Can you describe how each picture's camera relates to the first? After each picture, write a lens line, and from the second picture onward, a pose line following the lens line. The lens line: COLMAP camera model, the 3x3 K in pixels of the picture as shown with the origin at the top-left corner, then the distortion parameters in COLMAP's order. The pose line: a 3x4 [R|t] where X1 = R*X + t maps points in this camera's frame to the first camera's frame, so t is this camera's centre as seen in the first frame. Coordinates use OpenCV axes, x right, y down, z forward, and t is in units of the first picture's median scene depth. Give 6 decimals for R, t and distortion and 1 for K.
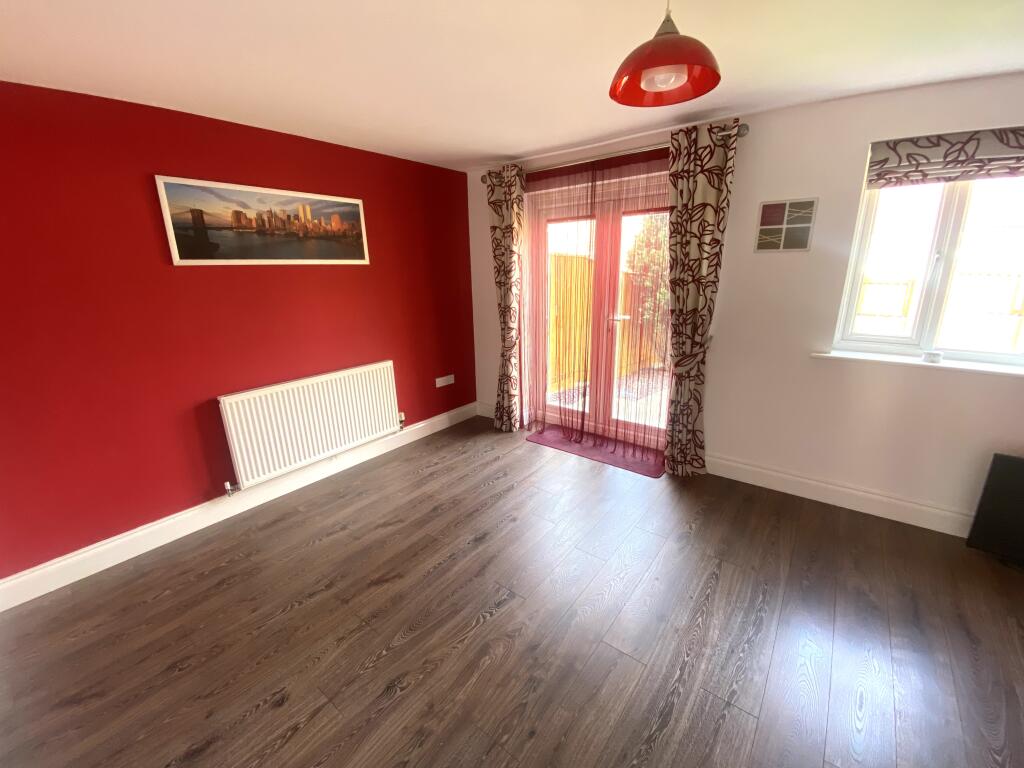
lens RADIAL K [[416.9, 0, 509.8], [0, 416.9, 388.9], [0, 0, 1]] dist [0.025132, -0.023879]
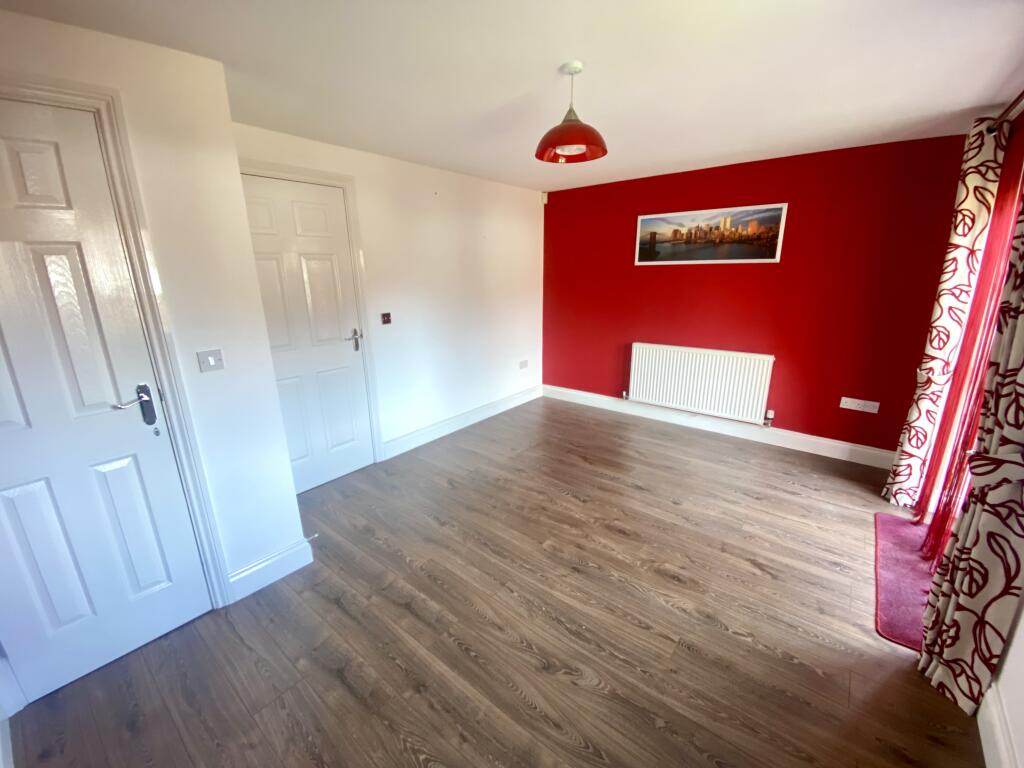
lens RADIAL K [[416.9, 0, 509.8], [0, 416.9, 388.9], [0, 0, 1]] dist [0.025132, -0.023879]
pose [[-0.028684, 0.290598, -0.956415, 0.878788], [-0.272732, 0.918231, 0.287176, -0.135425], [0.961662, 0.269082, 0.052917, 0.409992]]
